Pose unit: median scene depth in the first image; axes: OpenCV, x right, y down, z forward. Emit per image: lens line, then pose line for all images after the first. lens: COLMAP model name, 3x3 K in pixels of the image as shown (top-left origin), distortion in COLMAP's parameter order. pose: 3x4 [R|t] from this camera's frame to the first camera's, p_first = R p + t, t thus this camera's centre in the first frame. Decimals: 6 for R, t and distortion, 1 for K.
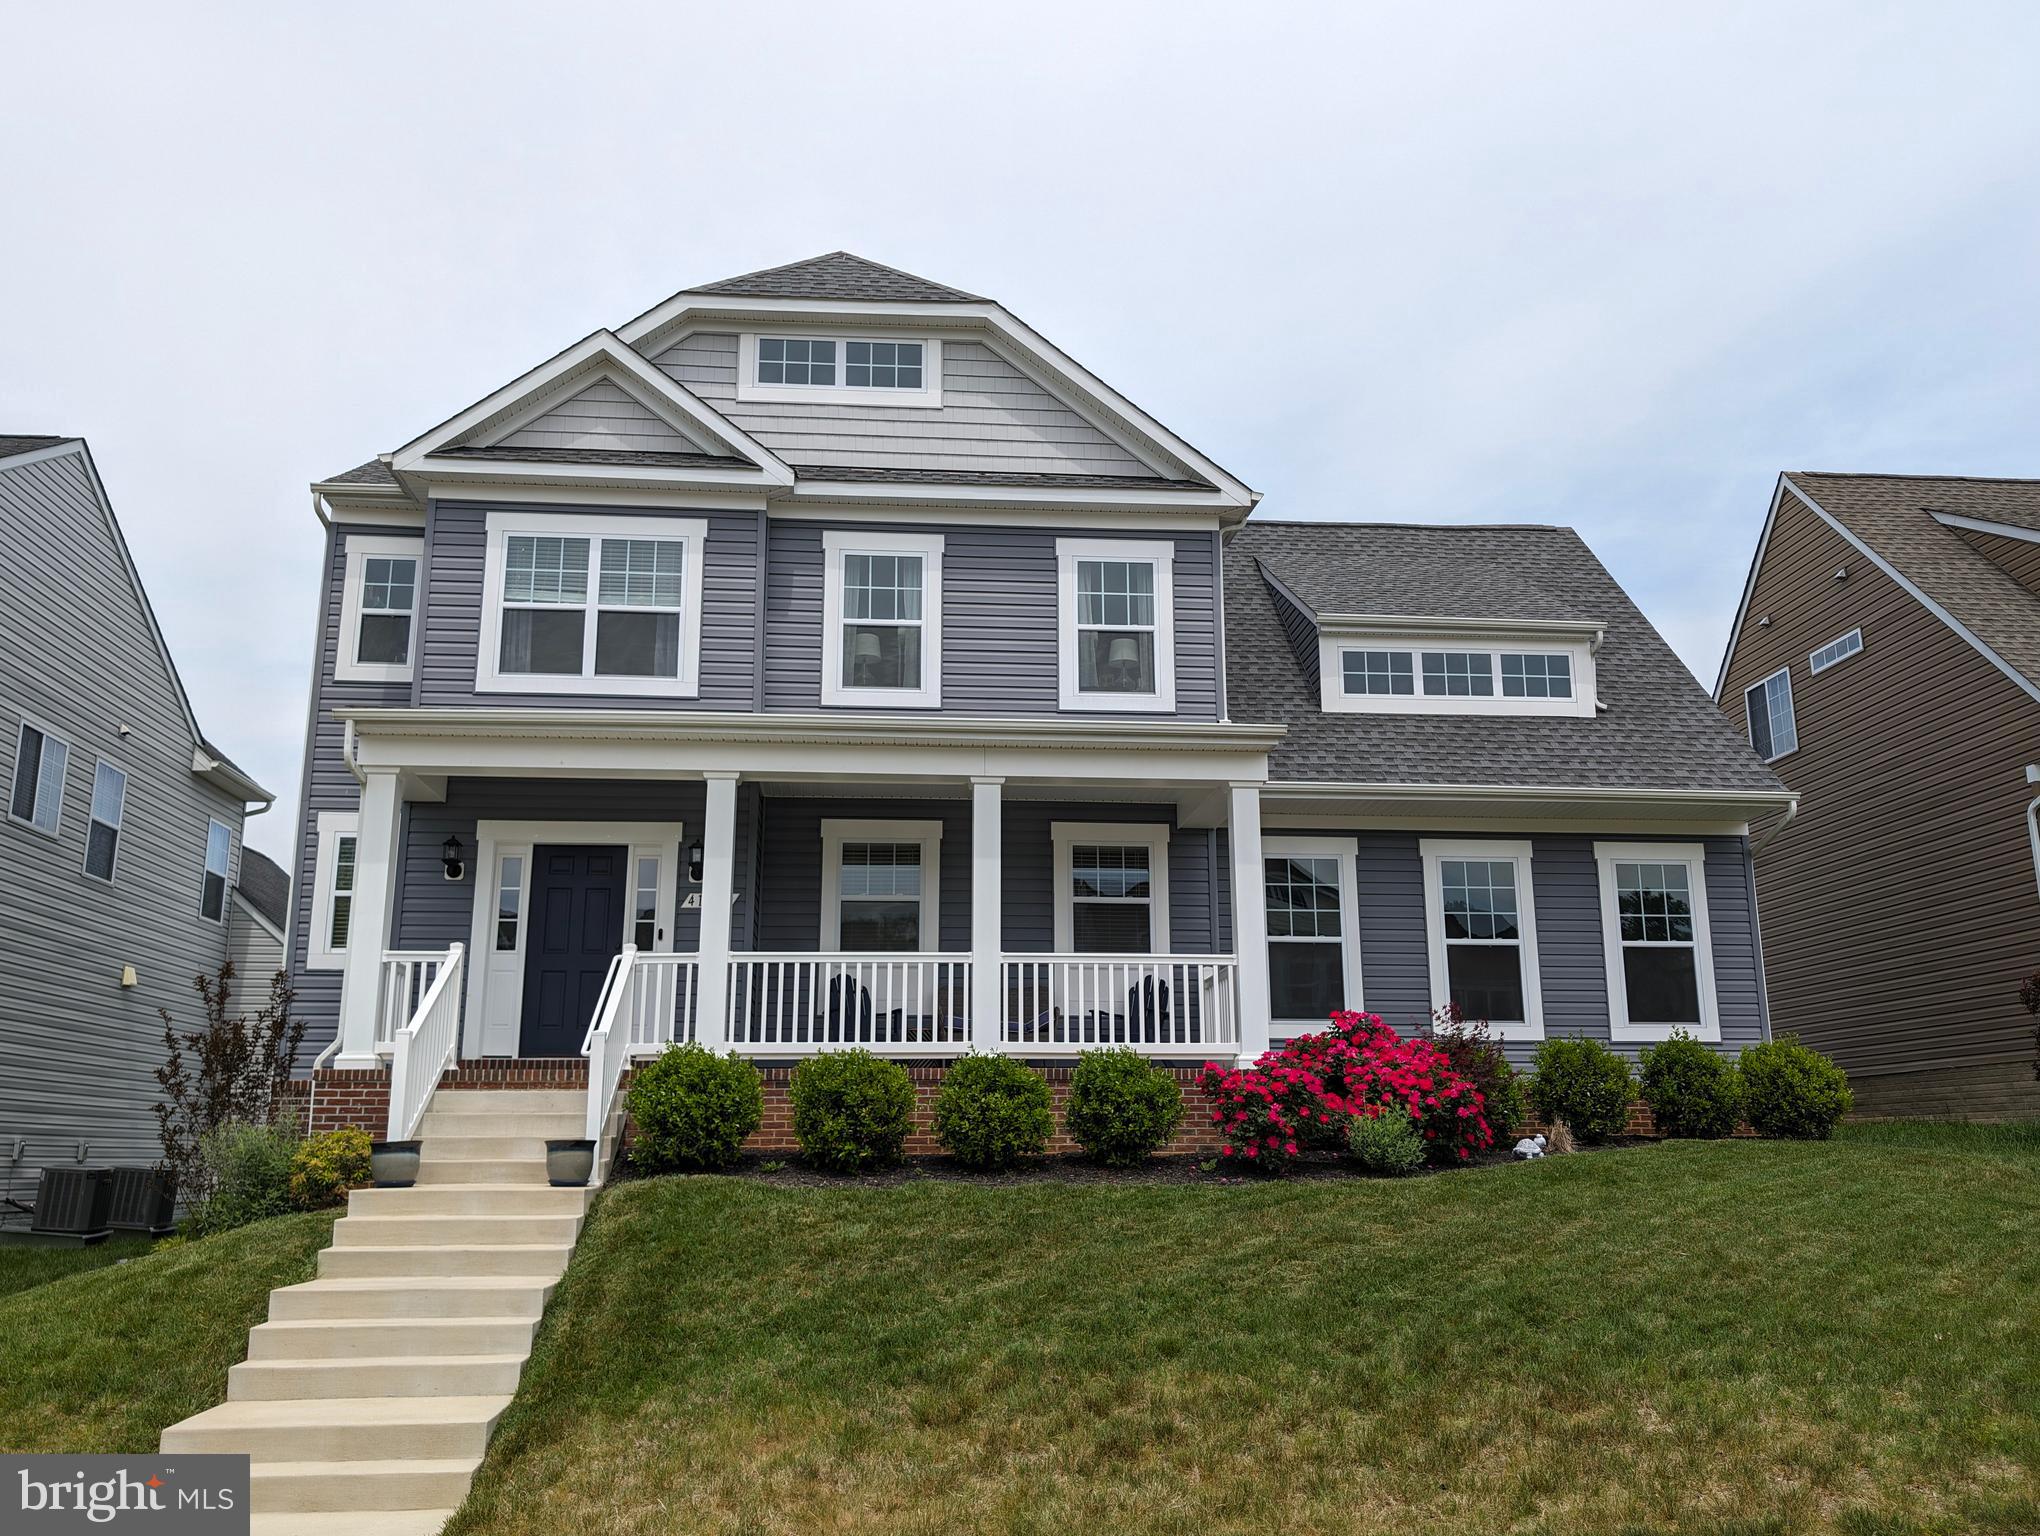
lens RADIAL K [[1470.1, 0, 1020.0], [0, 1470.1, 768.0], [0, 0, 1]] dist [0.017587, -0.008692]
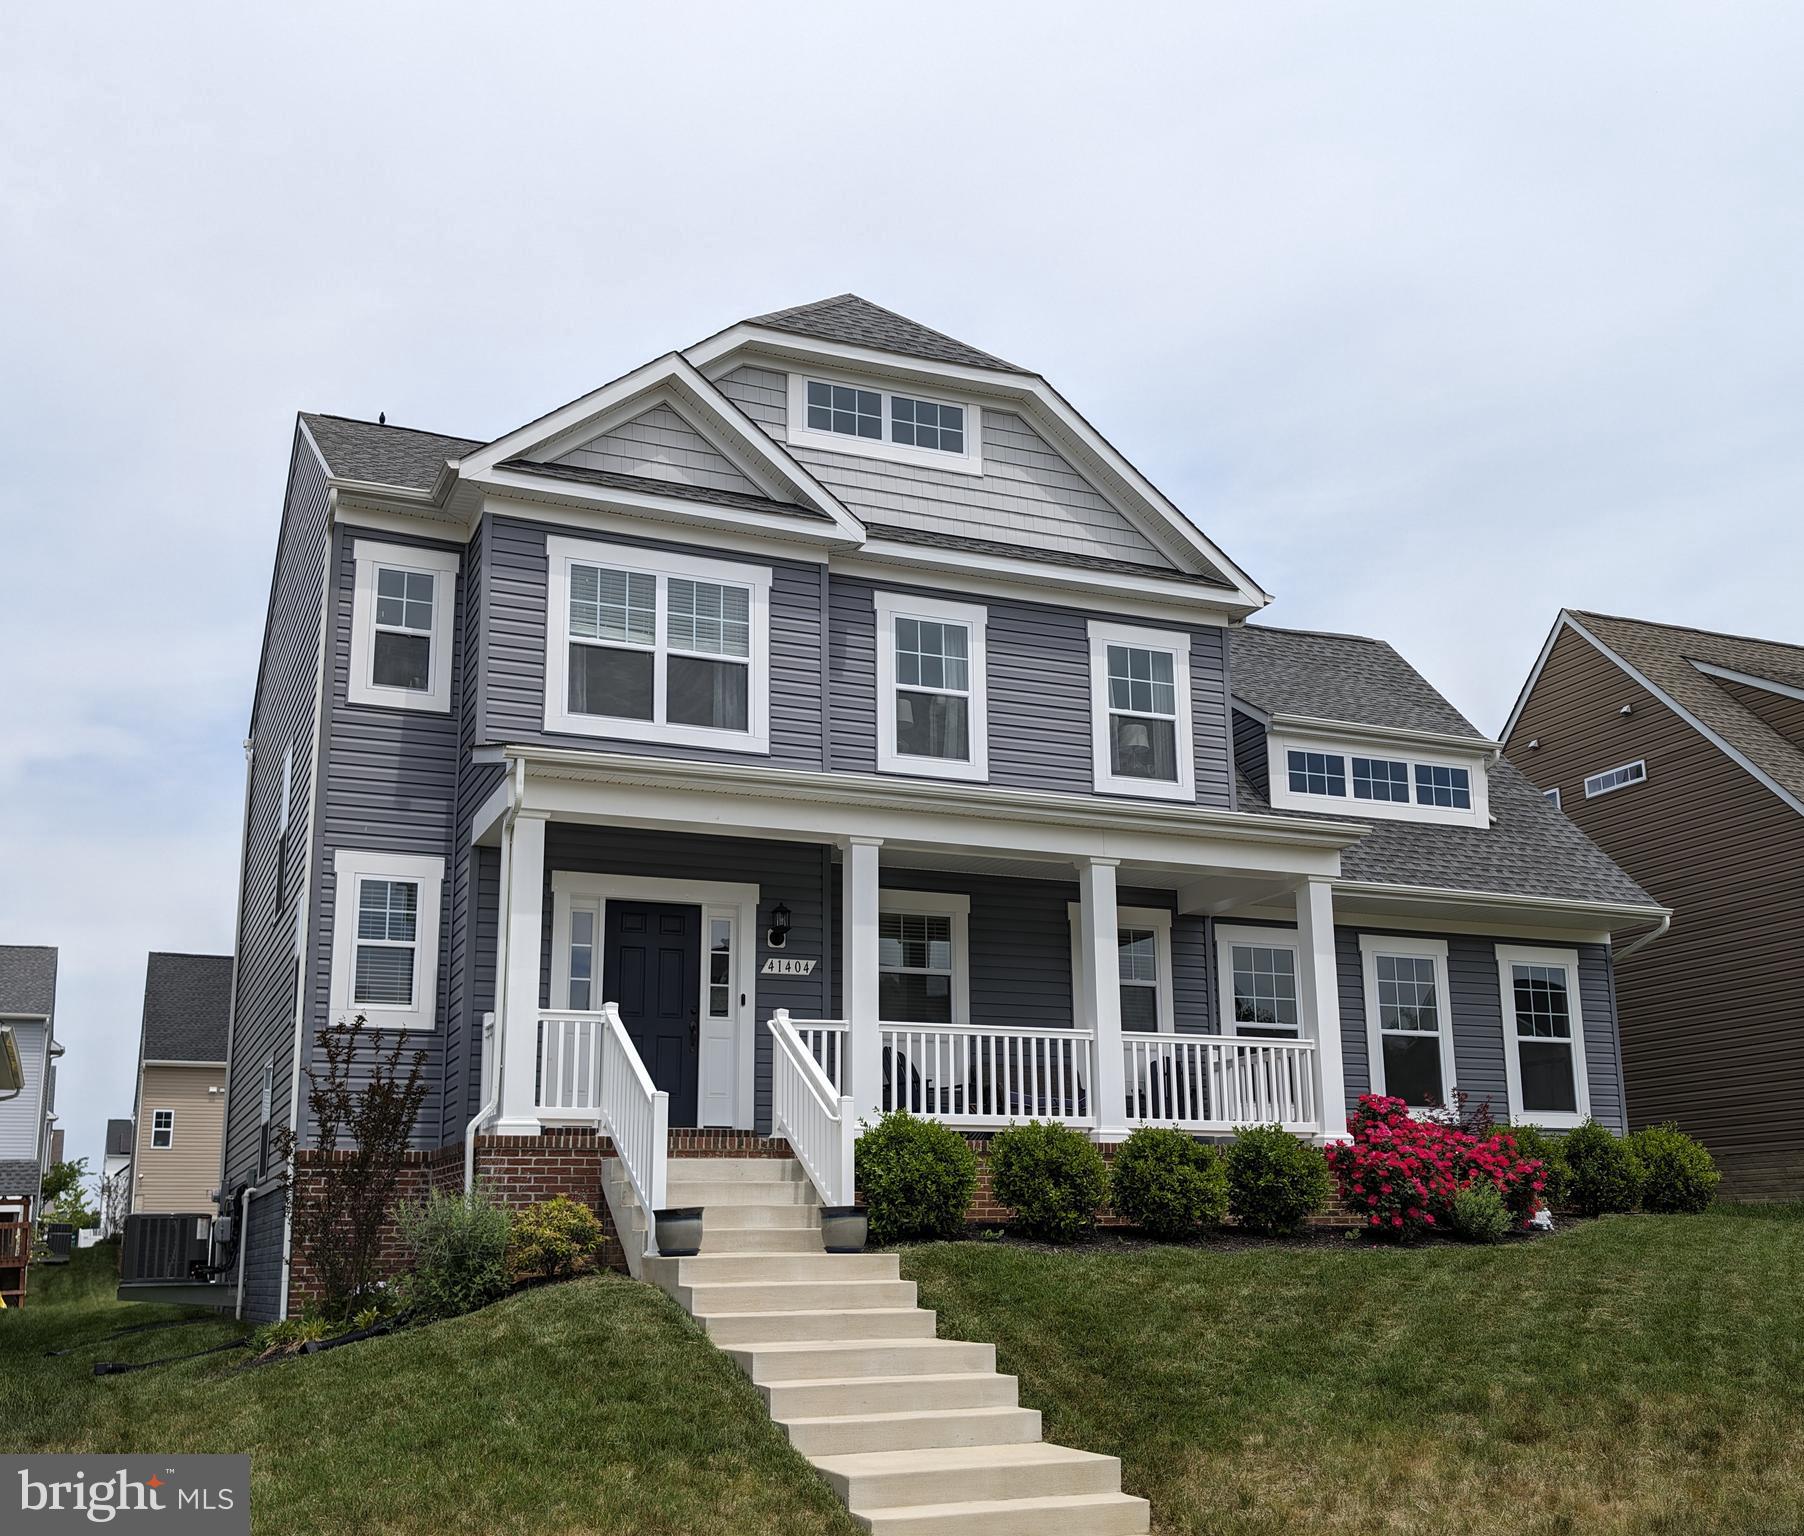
lens RADIAL K [[1661.0, 0, 804.5], [0, 1661.0, 841.2], [0, 0, 1]] dist [0.067508, -0.118778]
pose [[0.958902, 0.060250, 0.277267, -0.474533], [-0.063056, 0.998009, 0.001204, 0.005396], [-0.276642, -0.018638, 0.960792, -0.045516]]
